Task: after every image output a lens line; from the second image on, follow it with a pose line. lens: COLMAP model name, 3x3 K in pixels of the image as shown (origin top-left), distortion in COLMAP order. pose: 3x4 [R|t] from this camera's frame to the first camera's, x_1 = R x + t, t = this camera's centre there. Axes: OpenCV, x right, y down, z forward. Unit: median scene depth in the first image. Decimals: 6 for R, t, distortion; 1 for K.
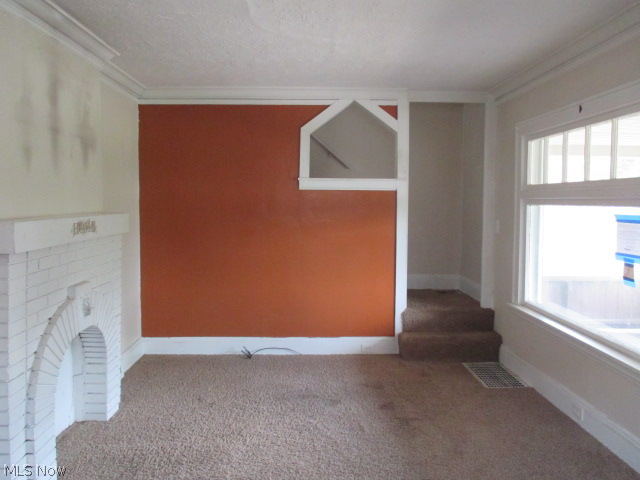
lens RADIAL K [[527.8, 0, 320.0], [0, 527.8, 240.0], [0, 0, 1]] dist [-0.039016, 0.000102]
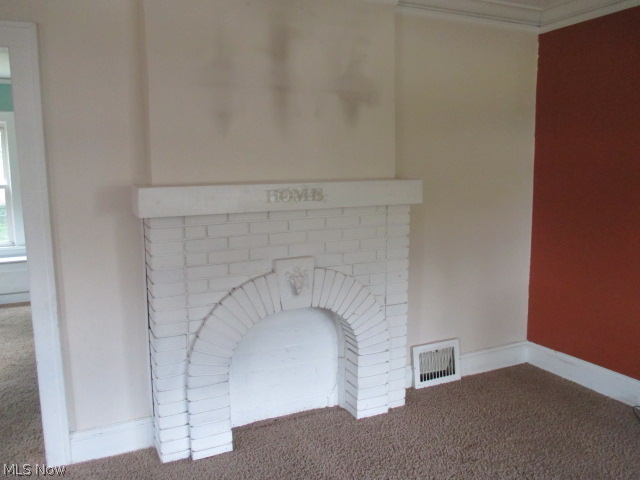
lens RADIAL K [[527.8, 0, 320.0], [0, 527.8, 240.0], [0, 0, 1]] dist [-0.039016, 0.000102]
pose [[0.402185, 0.122373, -0.907343, 0.345022], [-0.059781, 0.992422, 0.107350, -0.043221], [0.913604, 0.011067, 0.406453, 0.606346]]
